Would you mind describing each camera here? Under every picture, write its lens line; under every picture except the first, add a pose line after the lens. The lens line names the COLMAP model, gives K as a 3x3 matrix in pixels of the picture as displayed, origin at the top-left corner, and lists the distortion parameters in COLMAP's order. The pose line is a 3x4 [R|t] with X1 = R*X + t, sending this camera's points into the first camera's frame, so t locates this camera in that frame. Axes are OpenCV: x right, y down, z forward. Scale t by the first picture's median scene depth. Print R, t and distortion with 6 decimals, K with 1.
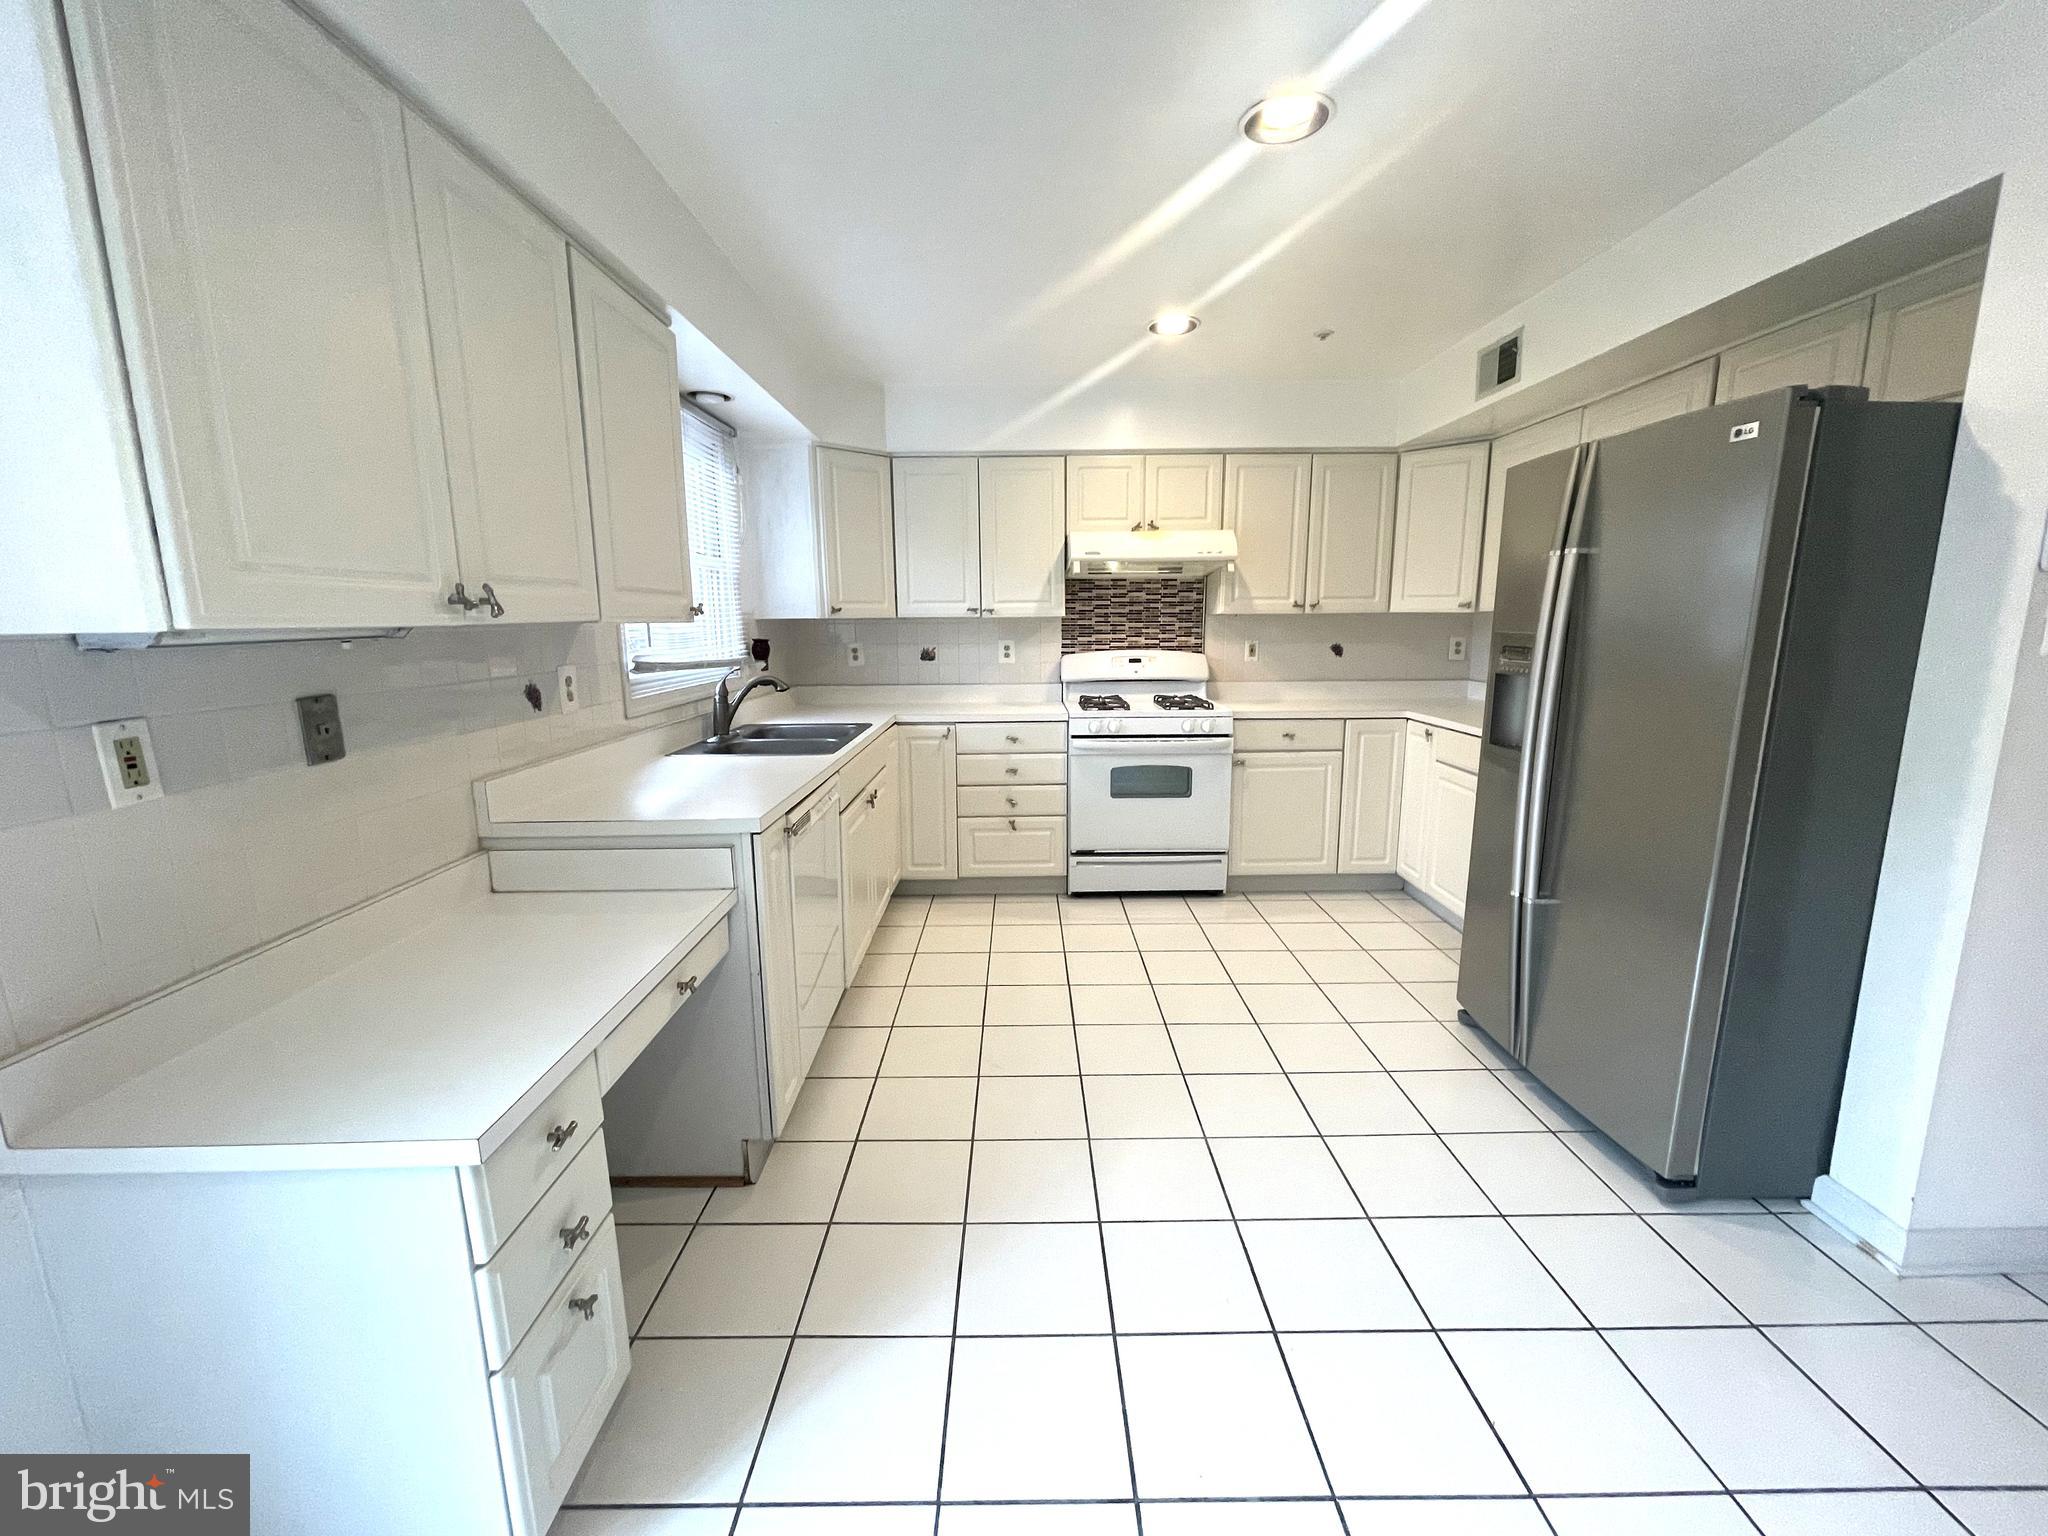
lens RADIAL K [[832.0, 0, 1021.8], [0, 832.0, 761.3], [0, 0, 1]] dist [-0.005255, 0.001661]
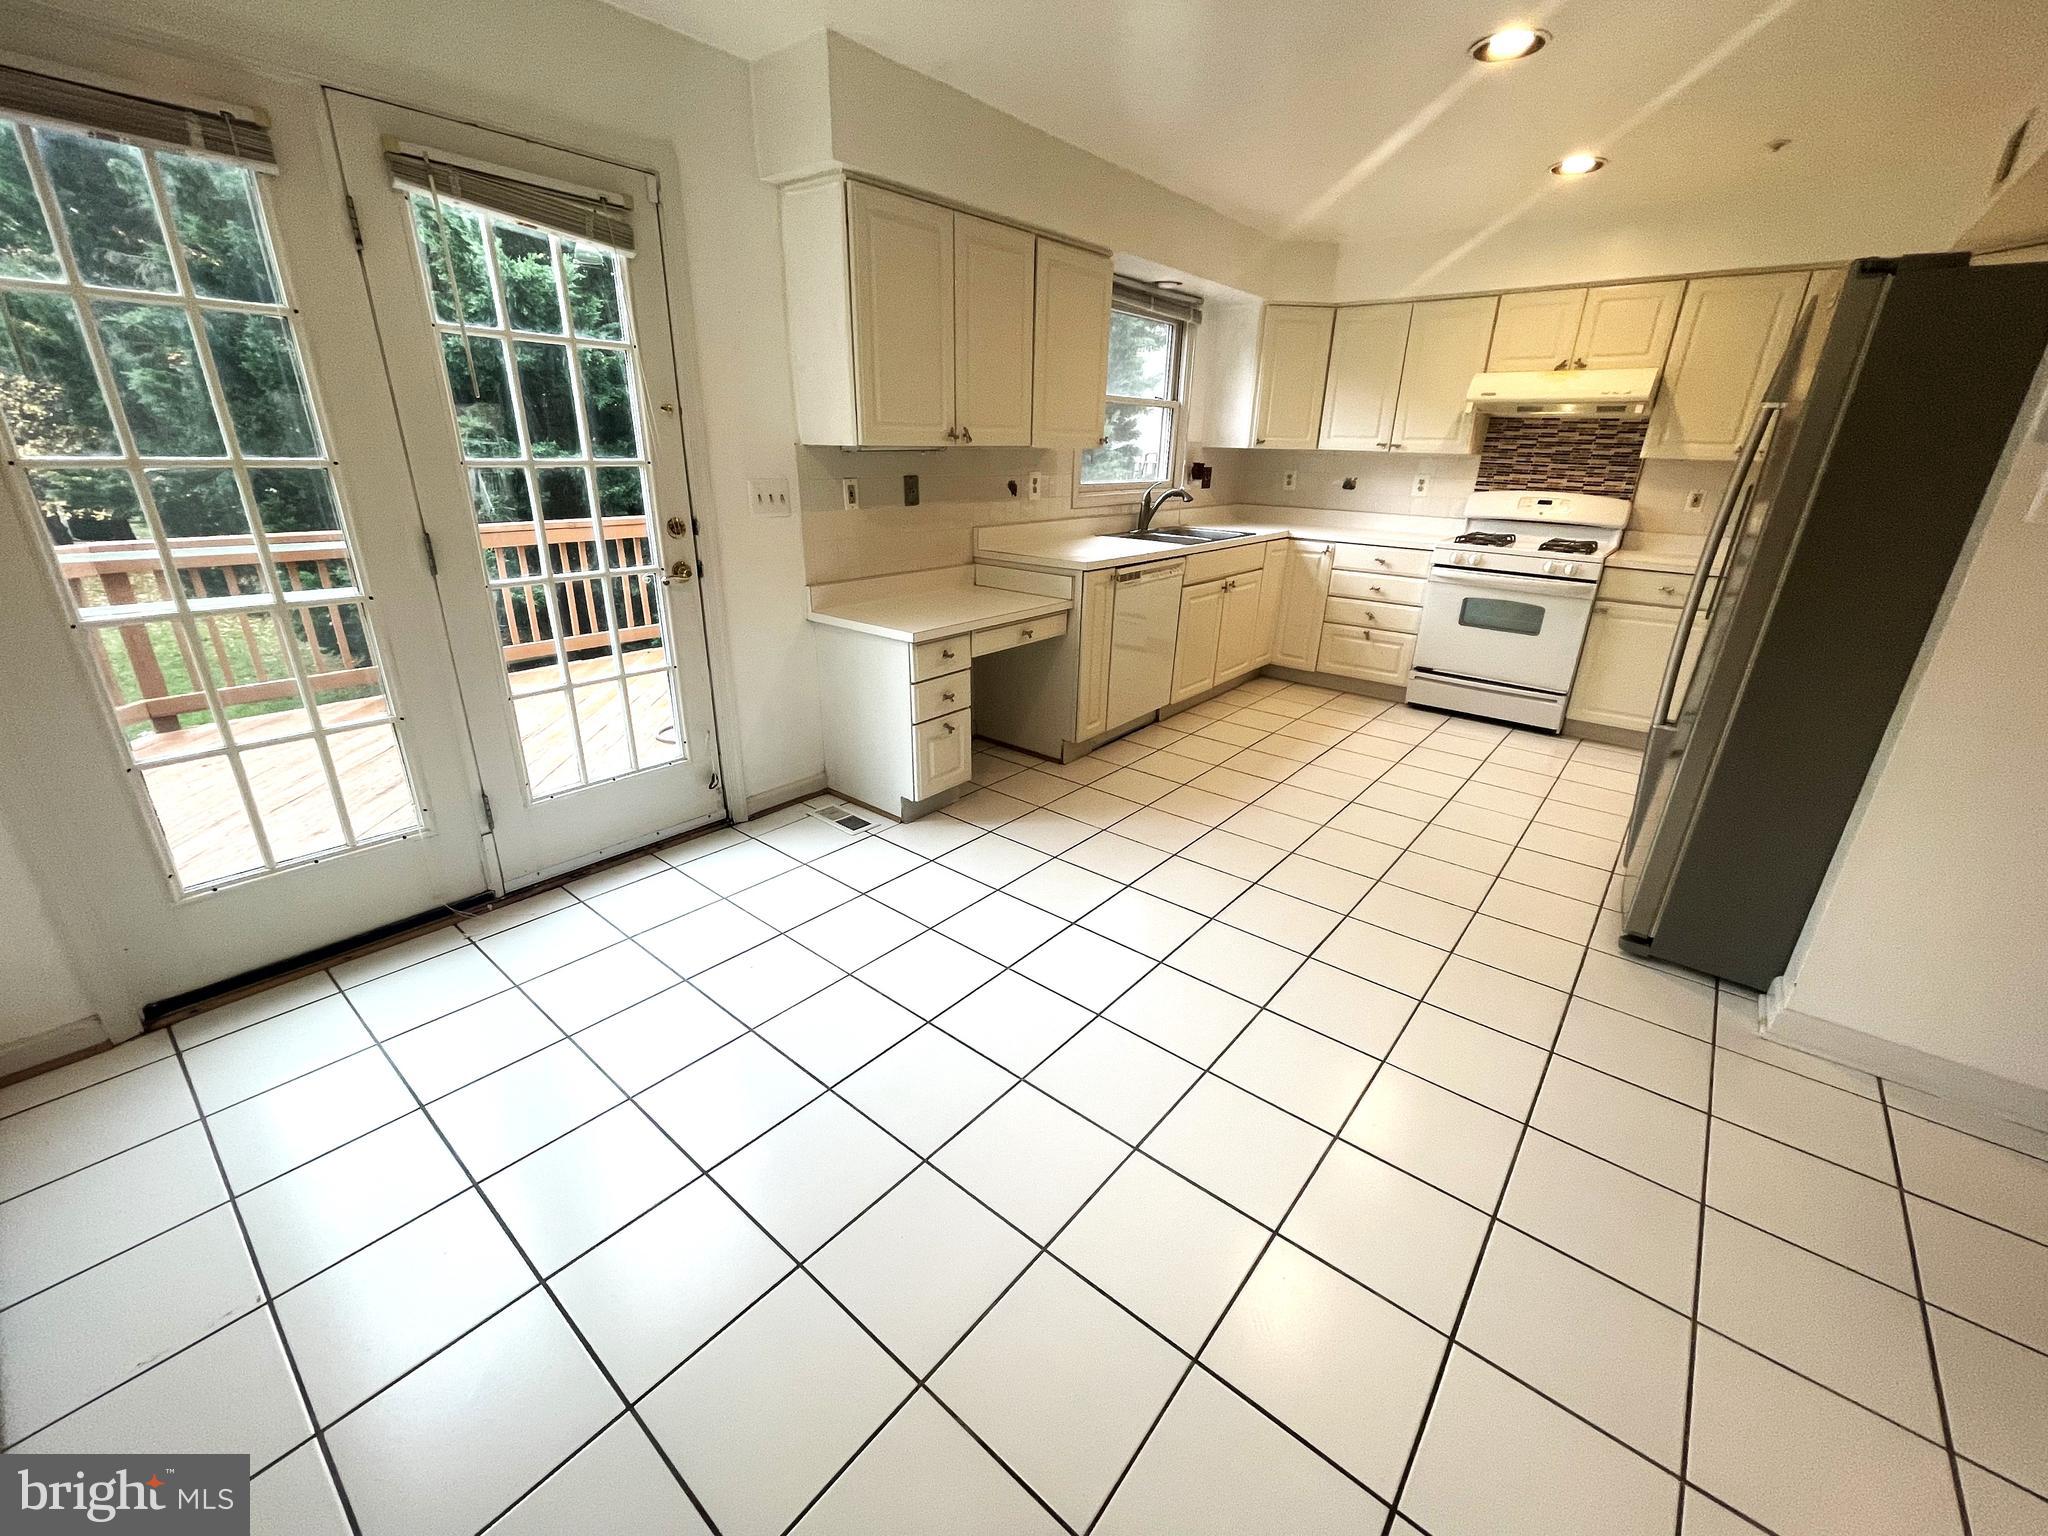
lens RADIAL K [[832.0, 0, 1021.1], [0, 832.0, 769.0], [0, 0, 1]] dist [-0.005255, 0.001661]
pose [[0.767316, 0.259106, -0.586592, 0.366309], [-0.136681, 0.959798, 0.245166, 0.036491], [0.626534, -0.107943, 0.771883, -0.265712]]
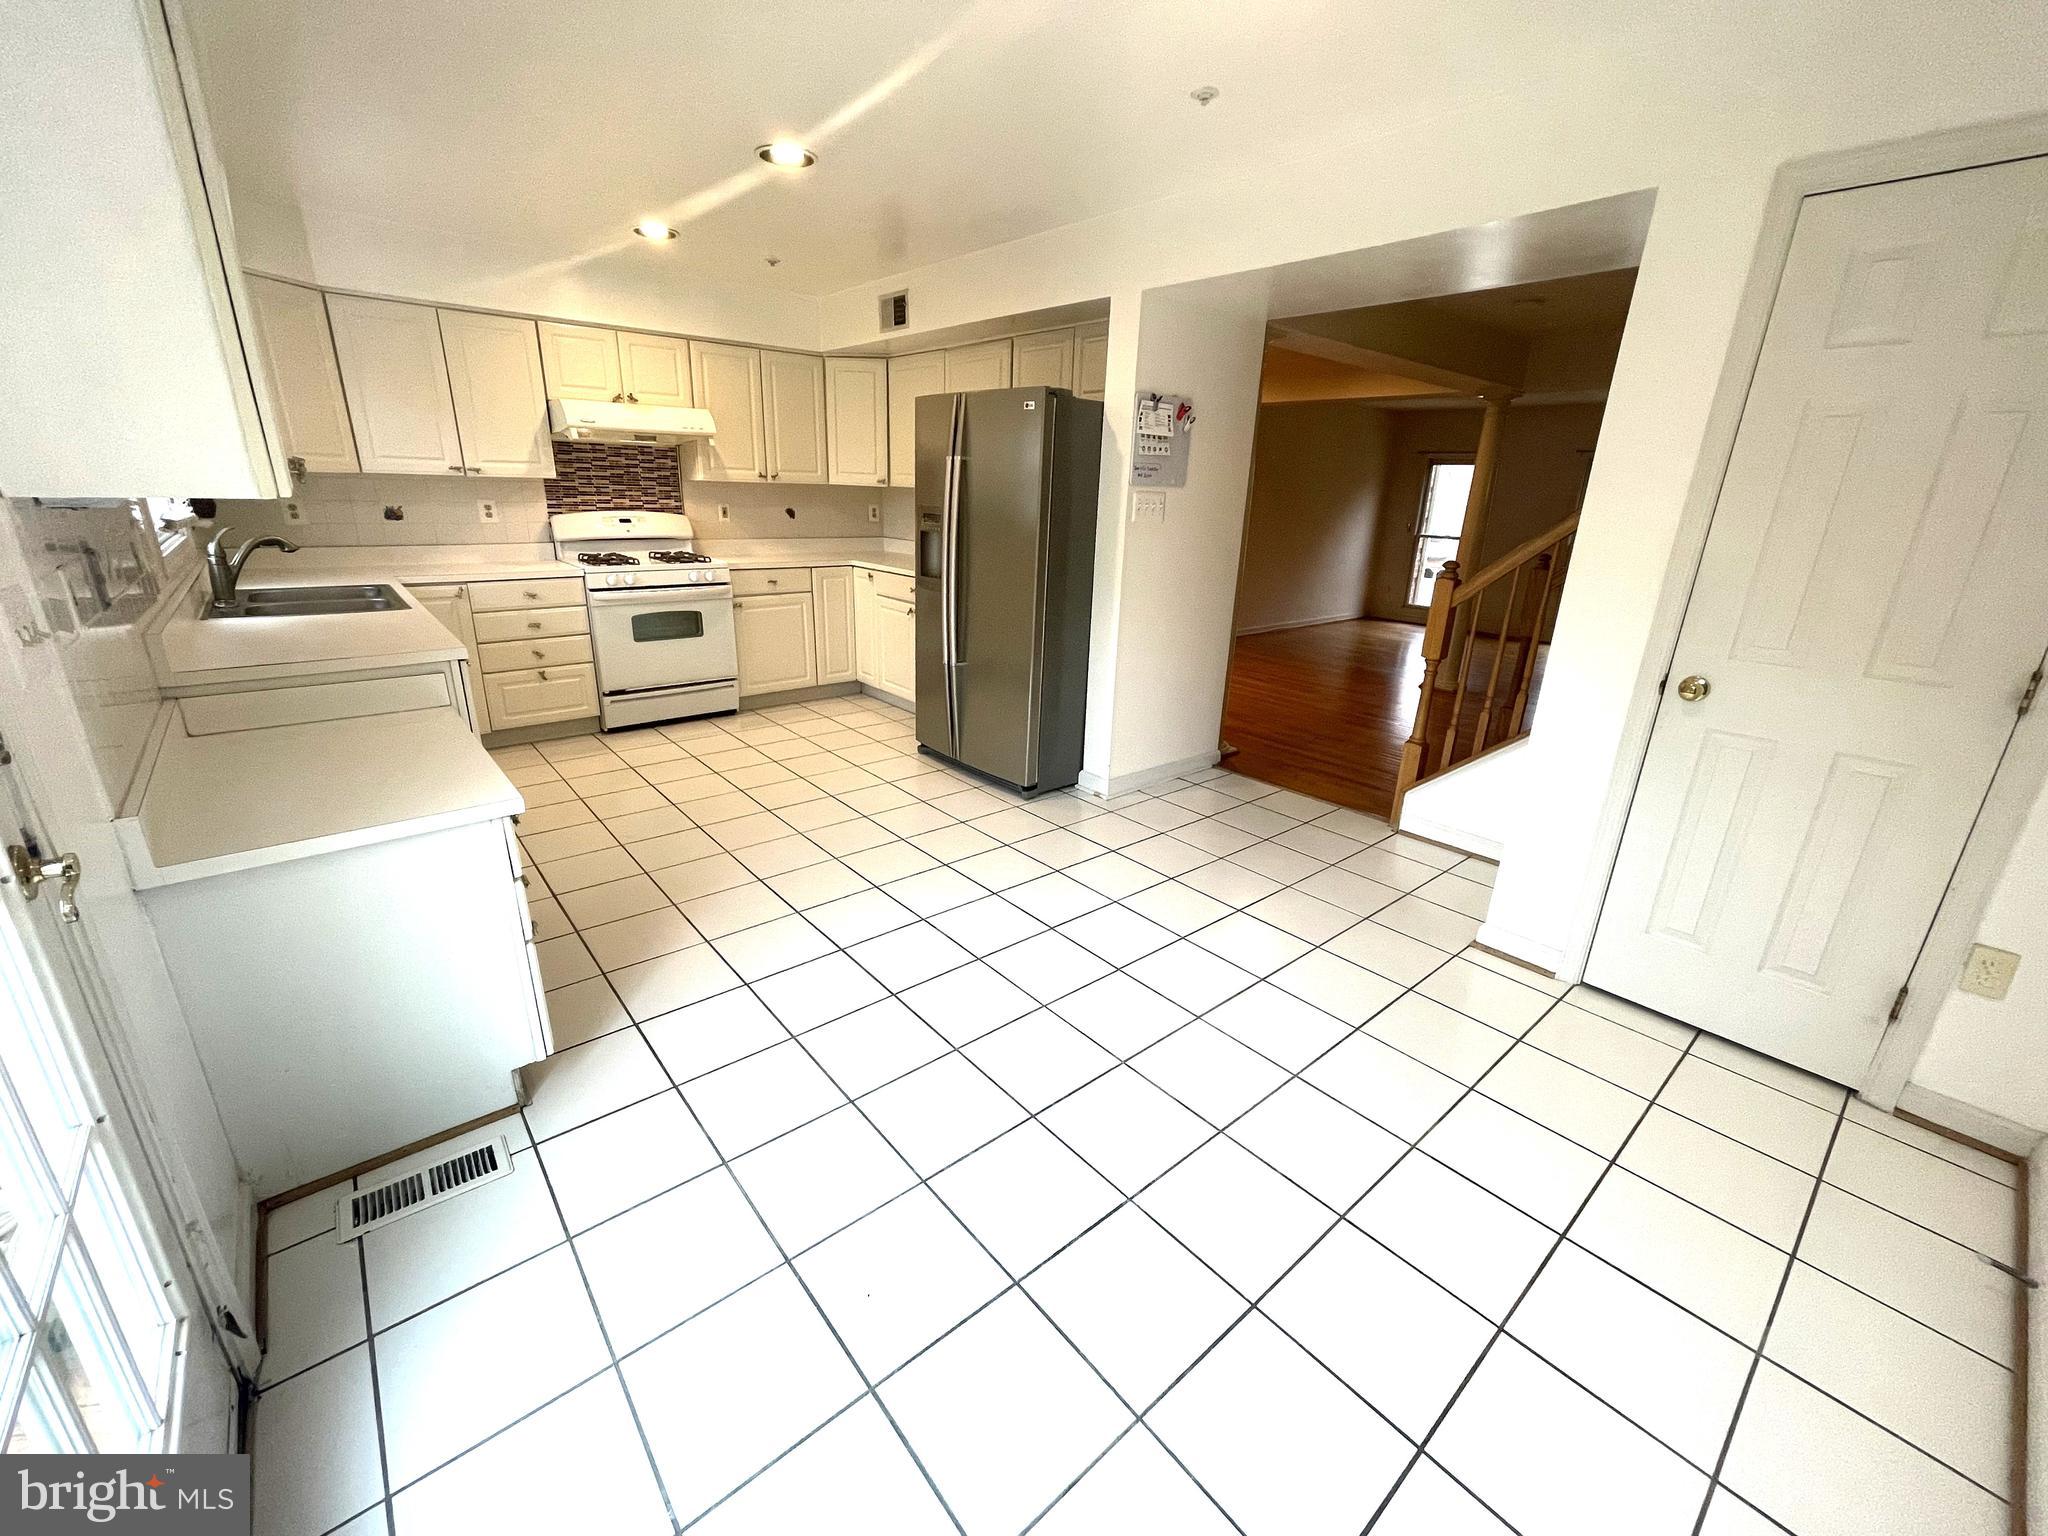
lens RADIAL K [[832.0, 0, 1028.5], [0, 832.0, 766.4], [0, 0, 1]] dist [-0.005255, 0.001661]
pose [[0.761636, -0.177921, 0.623101, -0.231770], [0.072100, 0.978865, 0.191377, 0.031286], [-0.643982, -0.100834, 0.758366, -0.263390]]
